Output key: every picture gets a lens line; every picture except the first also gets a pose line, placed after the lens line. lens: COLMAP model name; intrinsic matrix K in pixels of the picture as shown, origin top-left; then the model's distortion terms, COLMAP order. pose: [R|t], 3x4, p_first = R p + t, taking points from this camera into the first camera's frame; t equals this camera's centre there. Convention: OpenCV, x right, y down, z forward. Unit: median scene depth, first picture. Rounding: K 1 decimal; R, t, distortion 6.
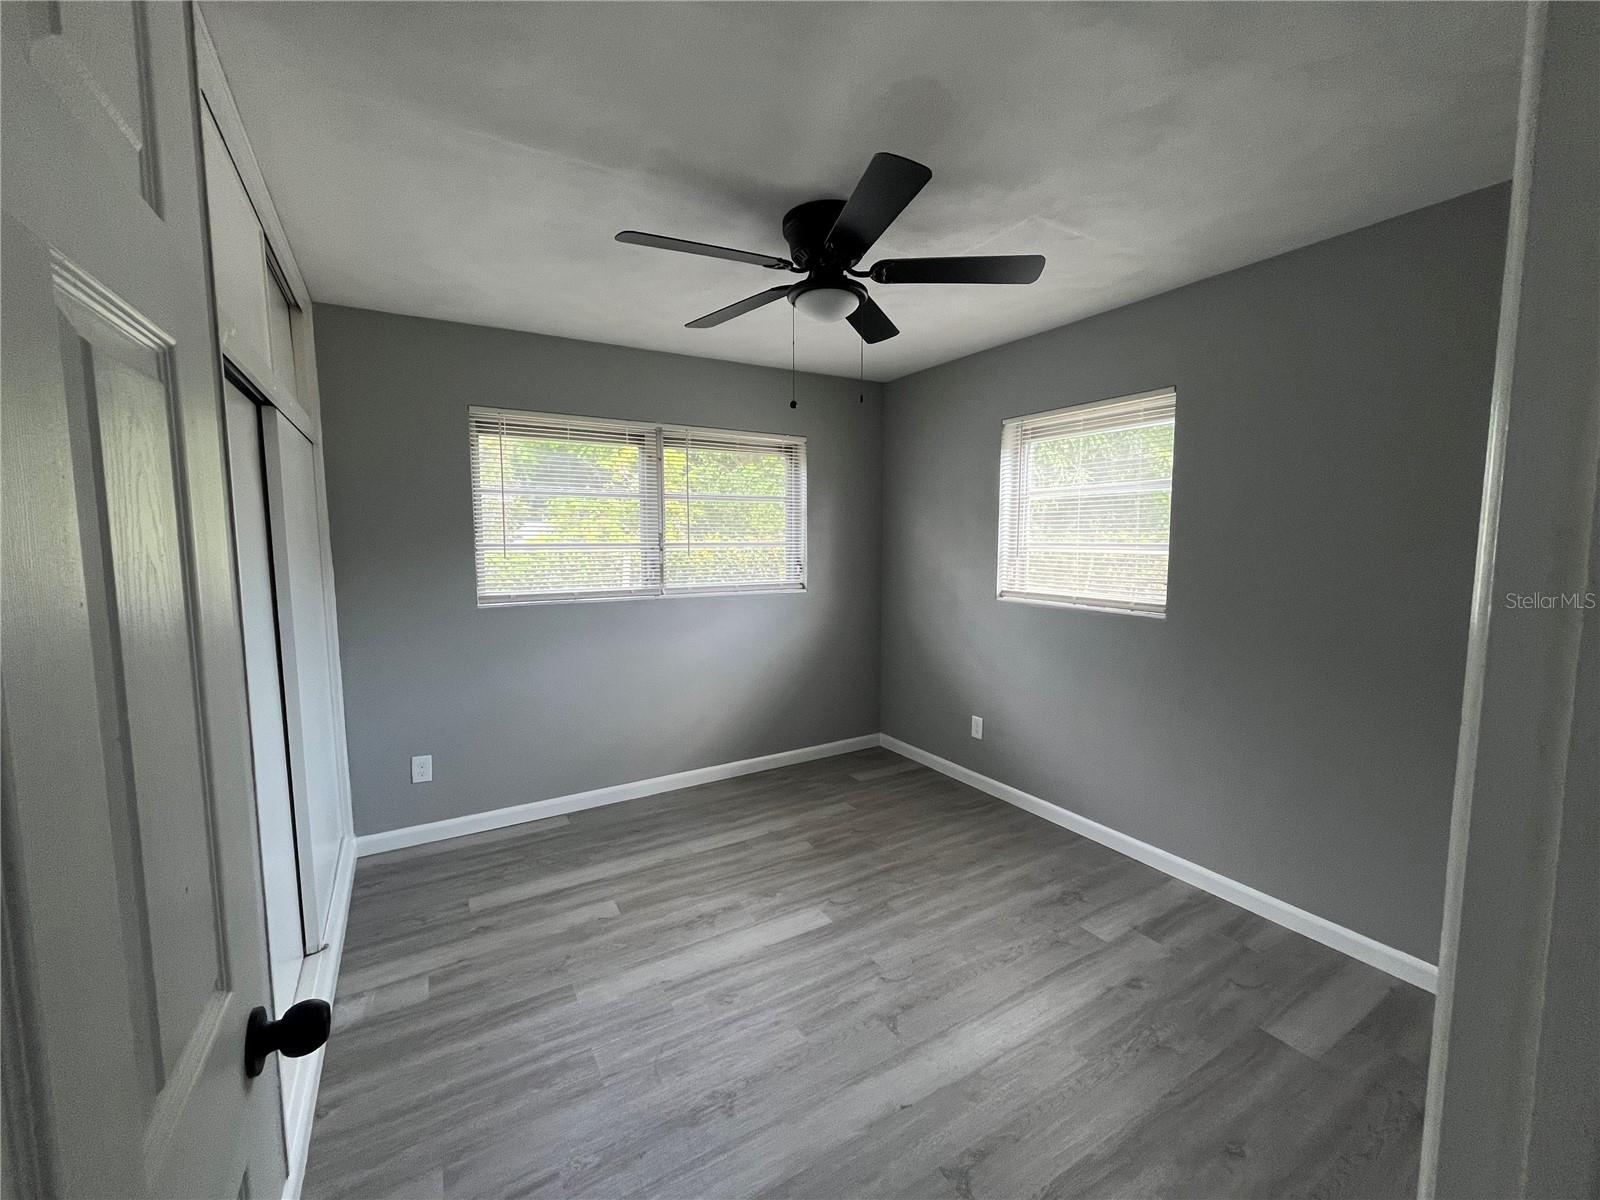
lens RADIAL K [[646.1, 0, 791.3], [0, 646.1, 601.9], [0, 0, 1]] dist [-0.003444, 0.000633]
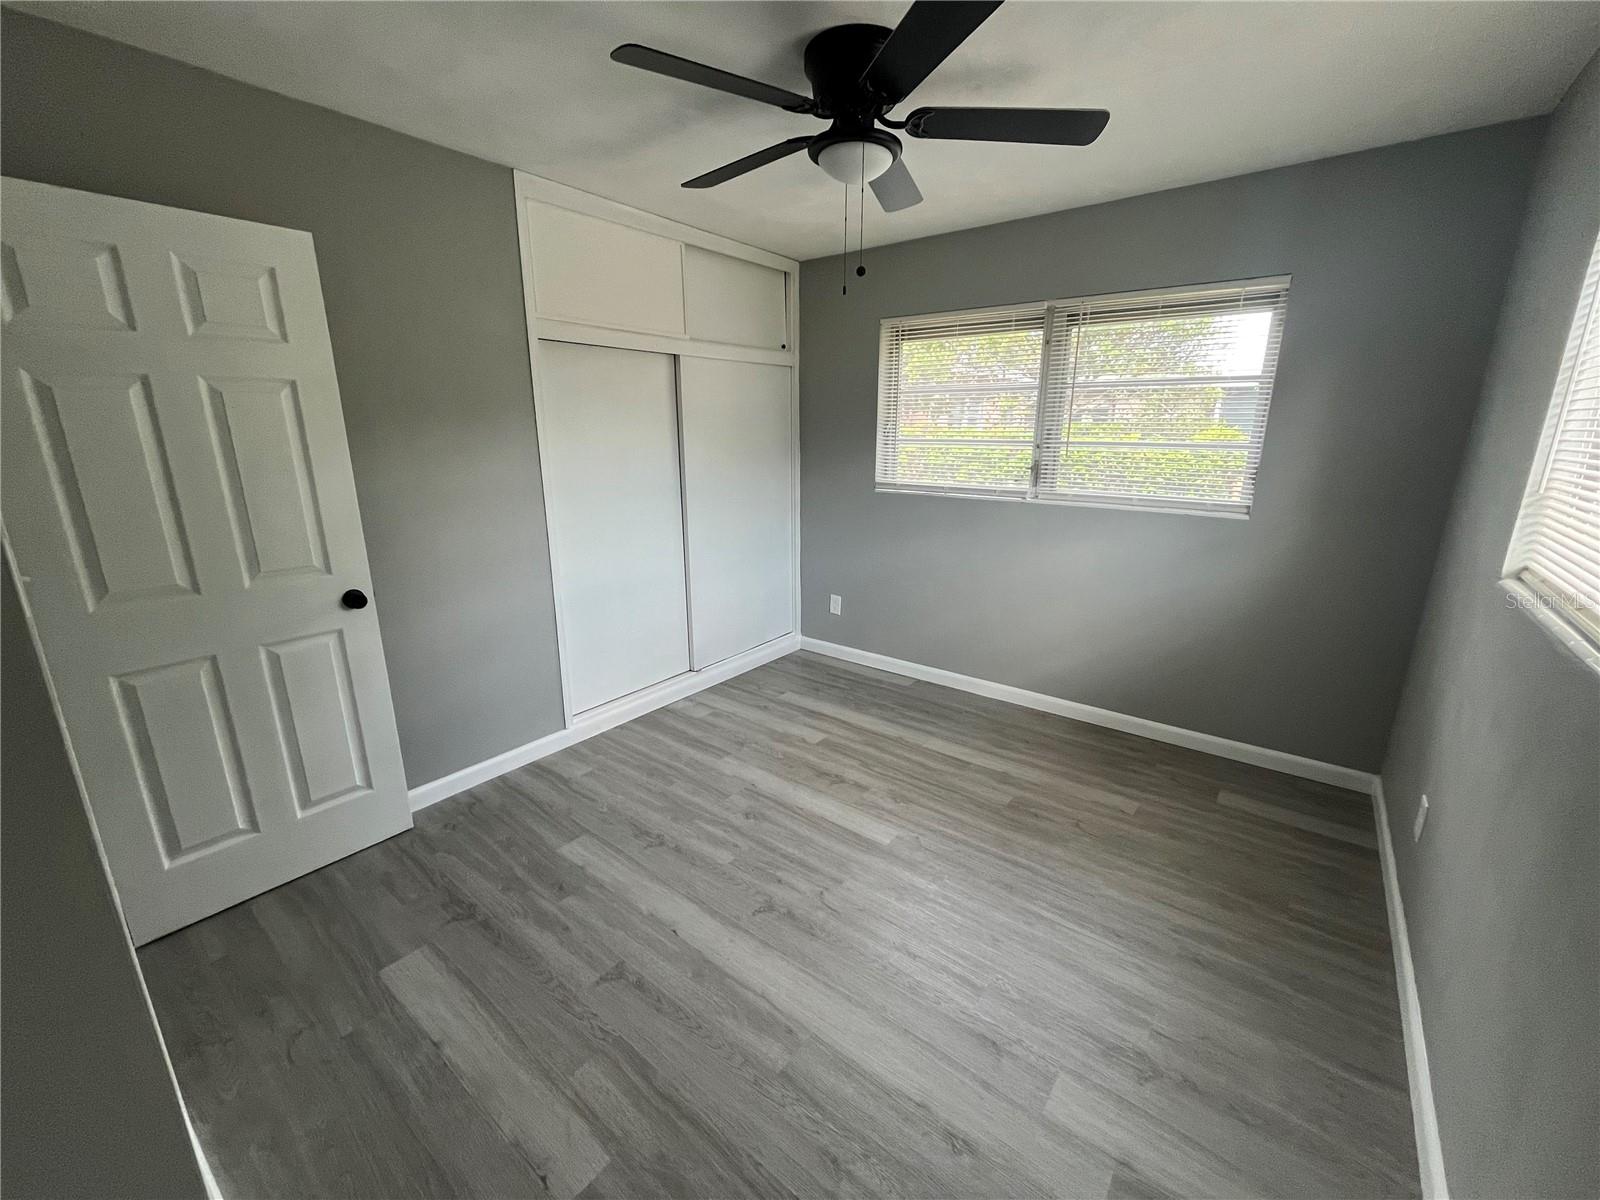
lens RADIAL K [[646.1, 0, 813.2], [0, 646.1, 604.0], [0, 0, 1]] dist [-0.003444, 0.000633]
pose [[0.370405, 0.249272, -0.894798, 0.663108], [-0.097337, 0.968431, 0.229491, -0.056341], [0.923756, 0.002092, 0.382975, 0.435342]]
